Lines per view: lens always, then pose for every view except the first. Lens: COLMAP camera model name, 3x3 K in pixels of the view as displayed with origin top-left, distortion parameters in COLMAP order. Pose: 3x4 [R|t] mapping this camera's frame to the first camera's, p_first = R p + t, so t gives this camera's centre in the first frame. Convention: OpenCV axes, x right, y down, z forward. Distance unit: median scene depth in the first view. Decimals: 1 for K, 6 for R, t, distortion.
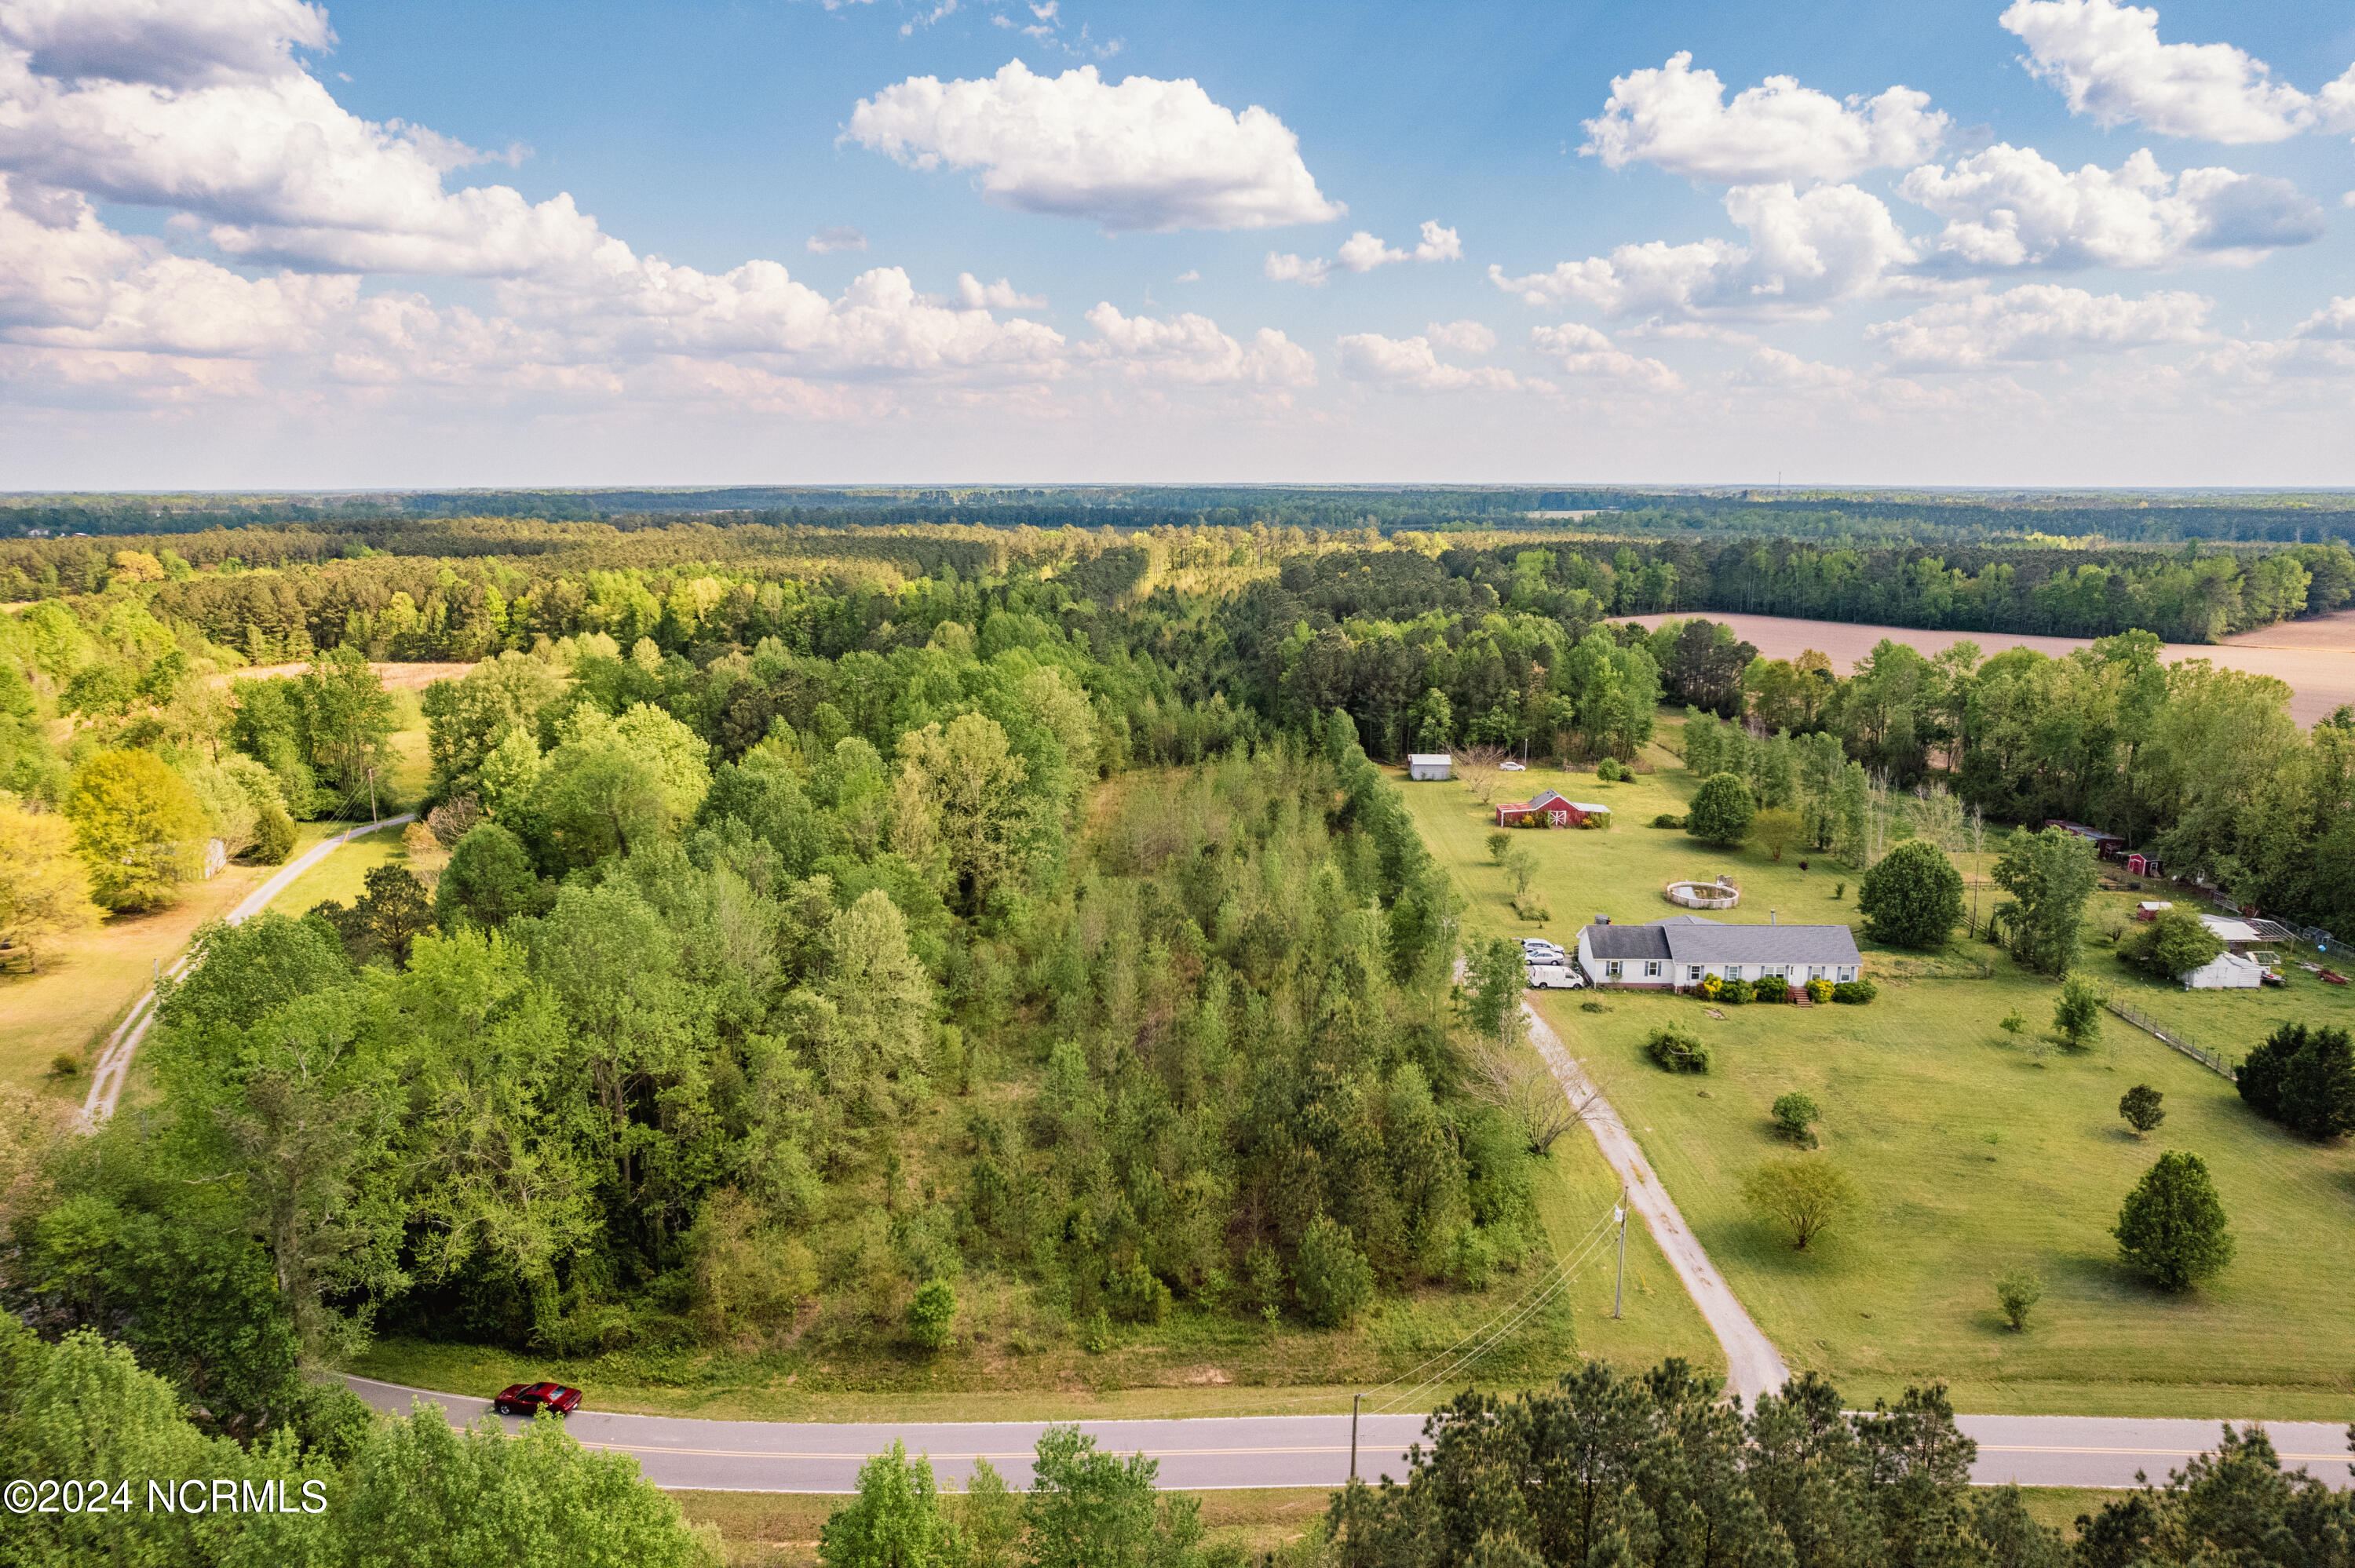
lens RADIAL K [[1501.4, 0, 1180.7], [0, 1501.4, 779.1], [0, 0, 1]] dist [-0.072367, 0.065150]
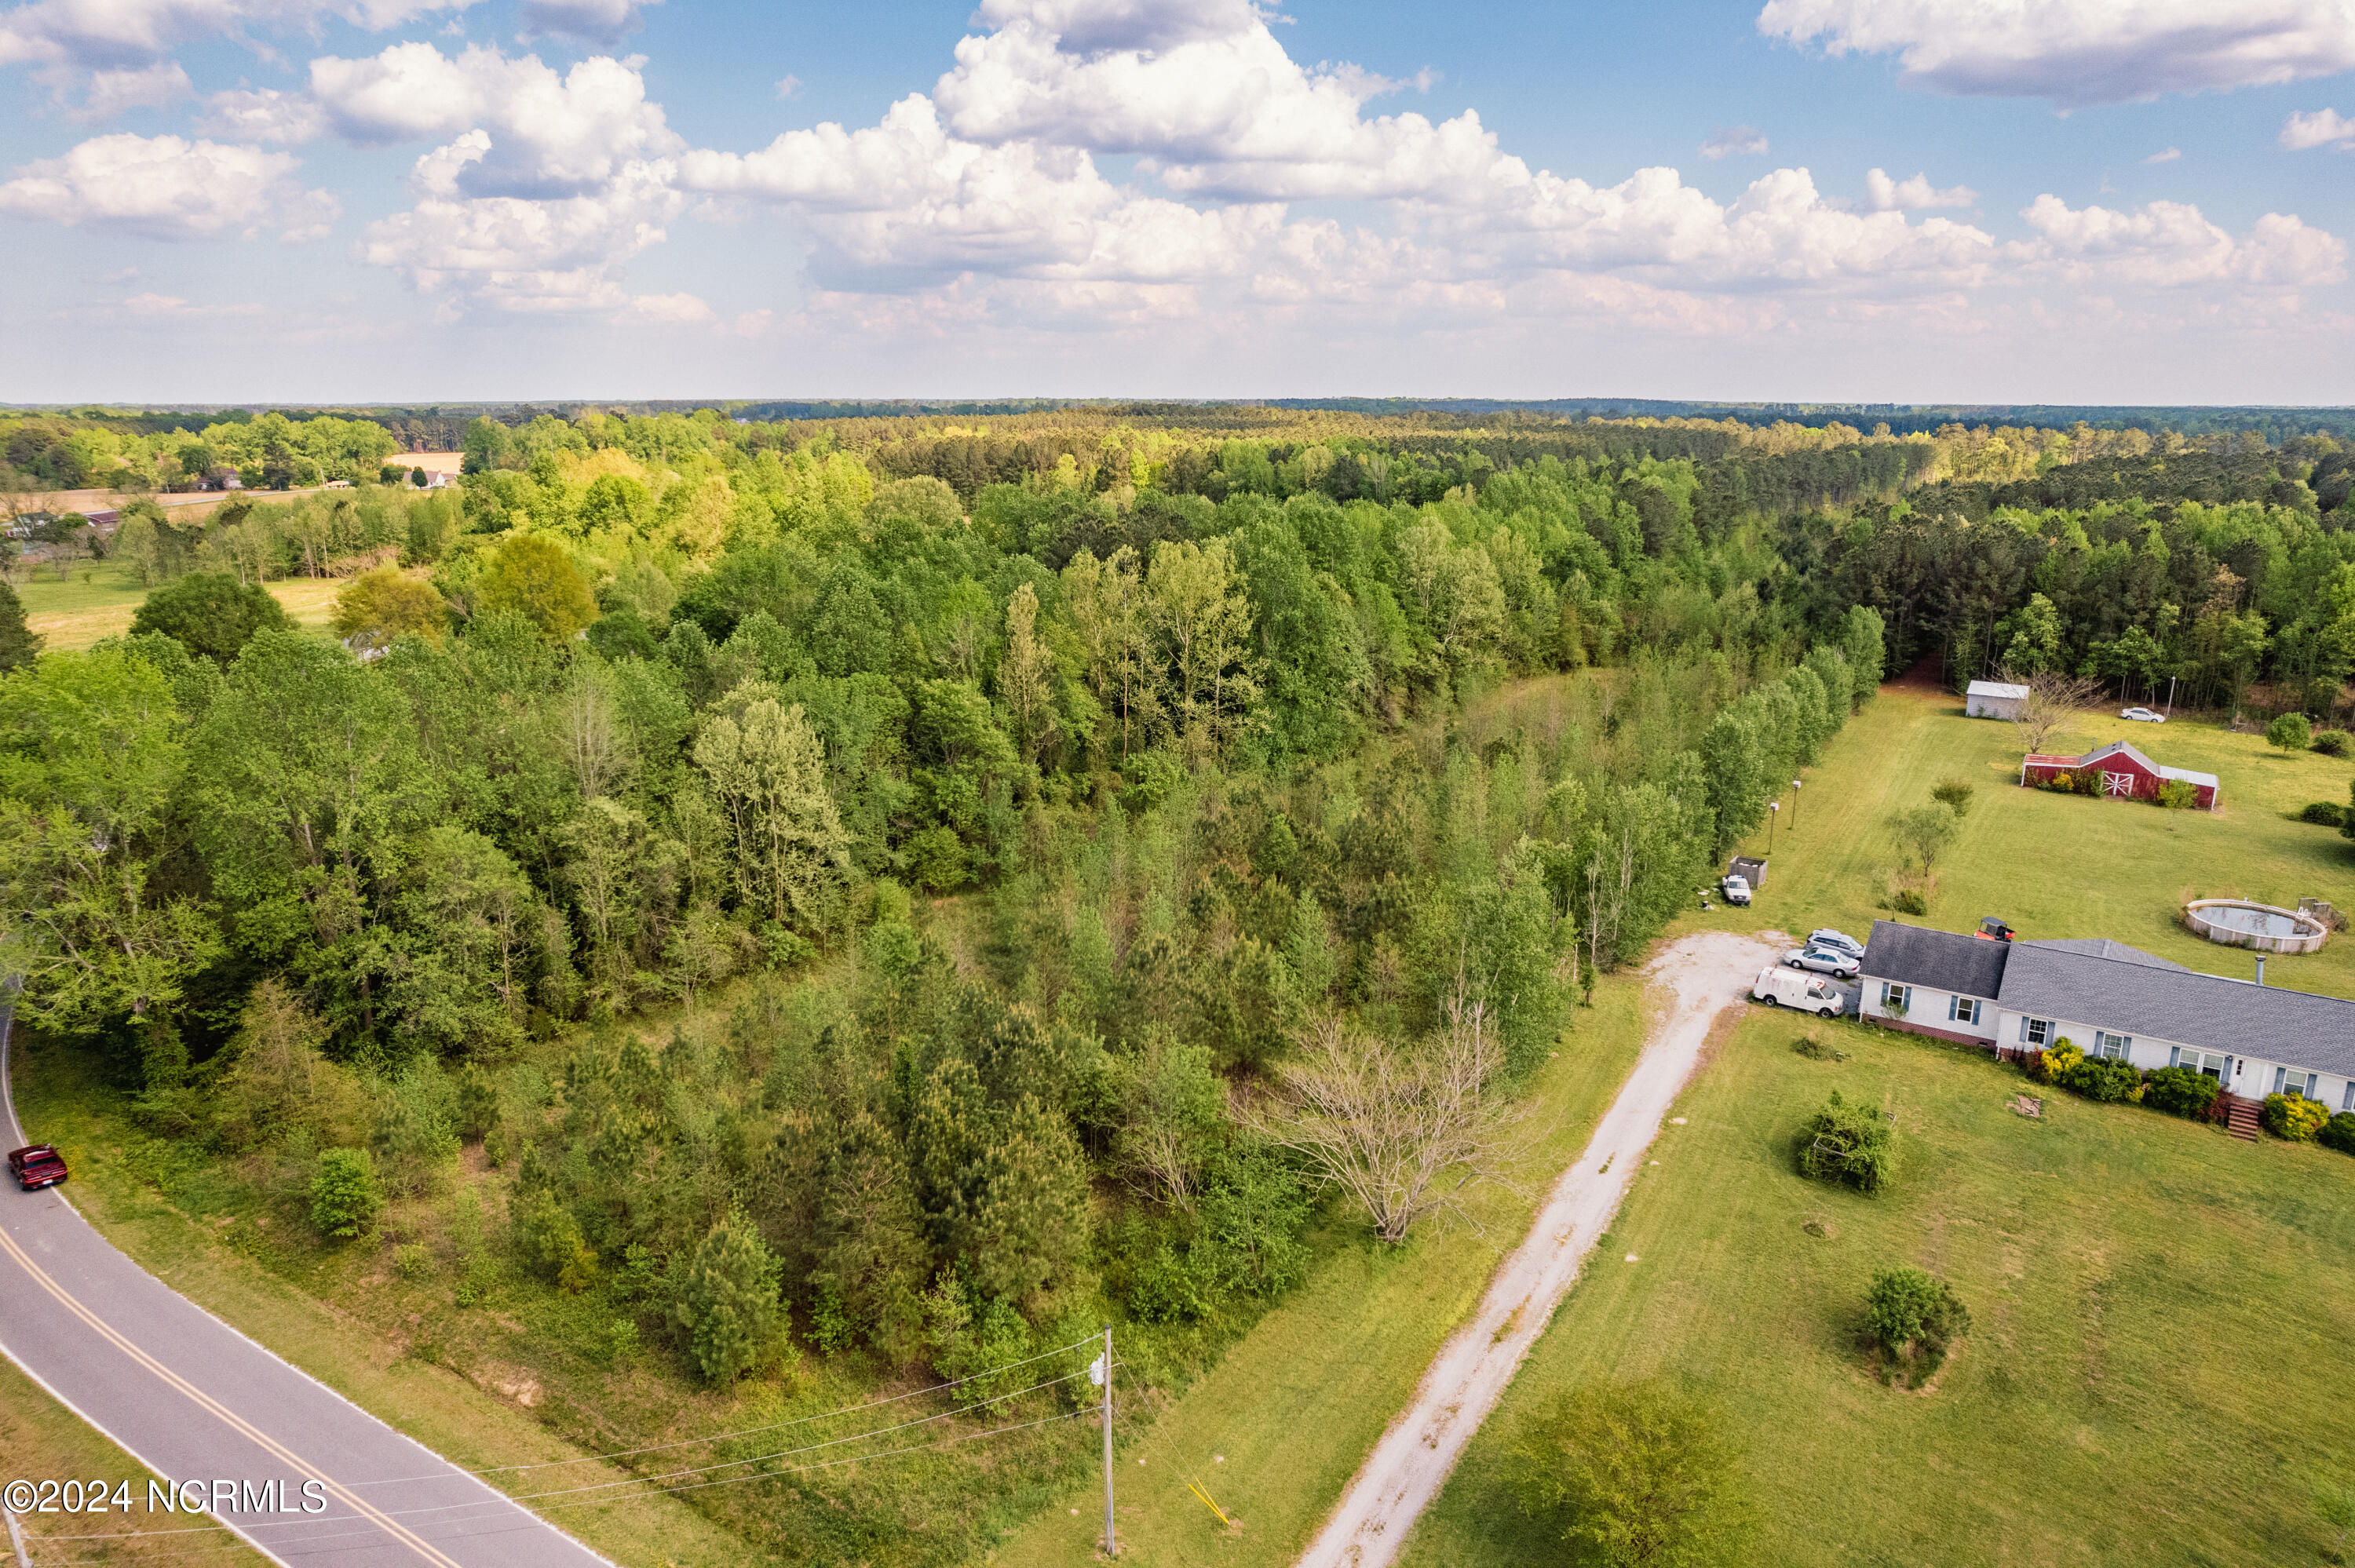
lens RADIAL K [[1506.3, 0, 1180.5], [0, 1506.3, 778.9], [0, 0, 1]] dist [-0.084747, 0.079722]
pose [[0.849746, 0.132965, -0.510149, 0.316161], [-0.105747, 0.990994, 0.082152, 0.019350], [0.516478, -0.015862, 0.856154, 0.313340]]
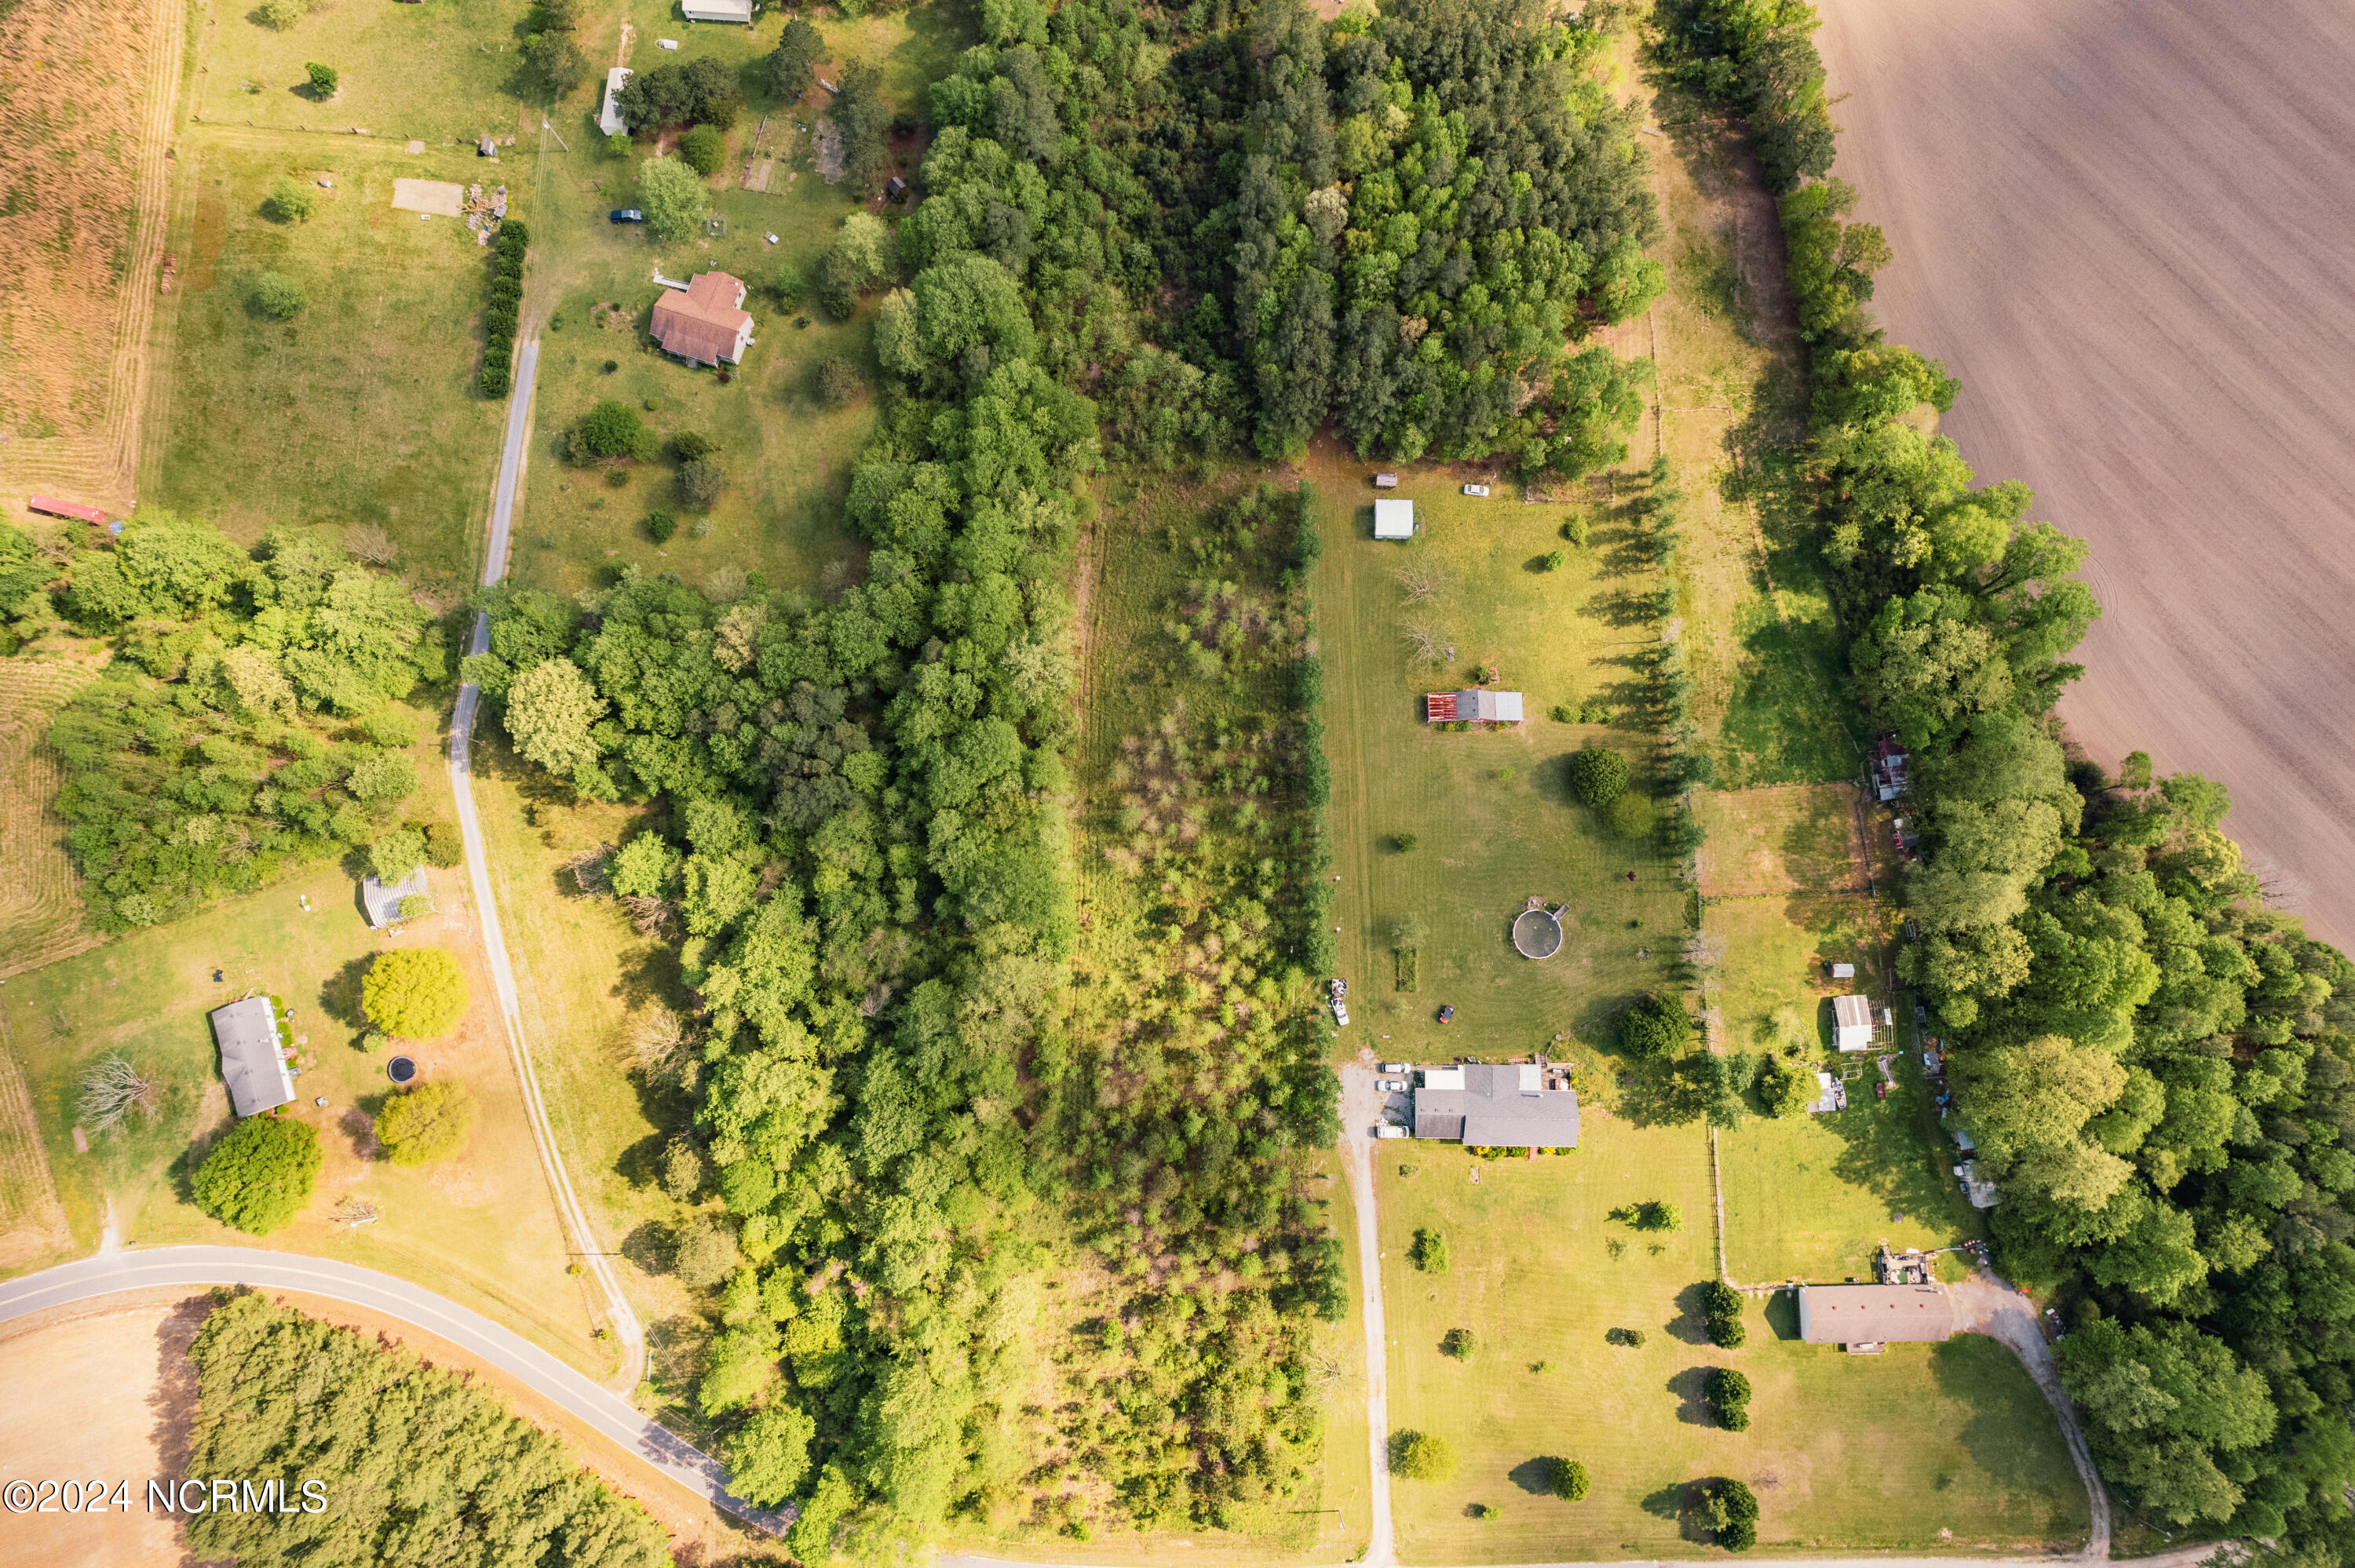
lens RADIAL K [[1501.4, 0, 1180.7], [0, 1501.4, 779.1], [0, 0, 1]] dist [-0.072367, 0.065150]
pose [[0.999744, -0.022438, -0.002769, 0.027769], [0.010376, 0.346555, 0.937972, -1.455888], [-0.020086, -0.937761, 0.346699, 0.746220]]
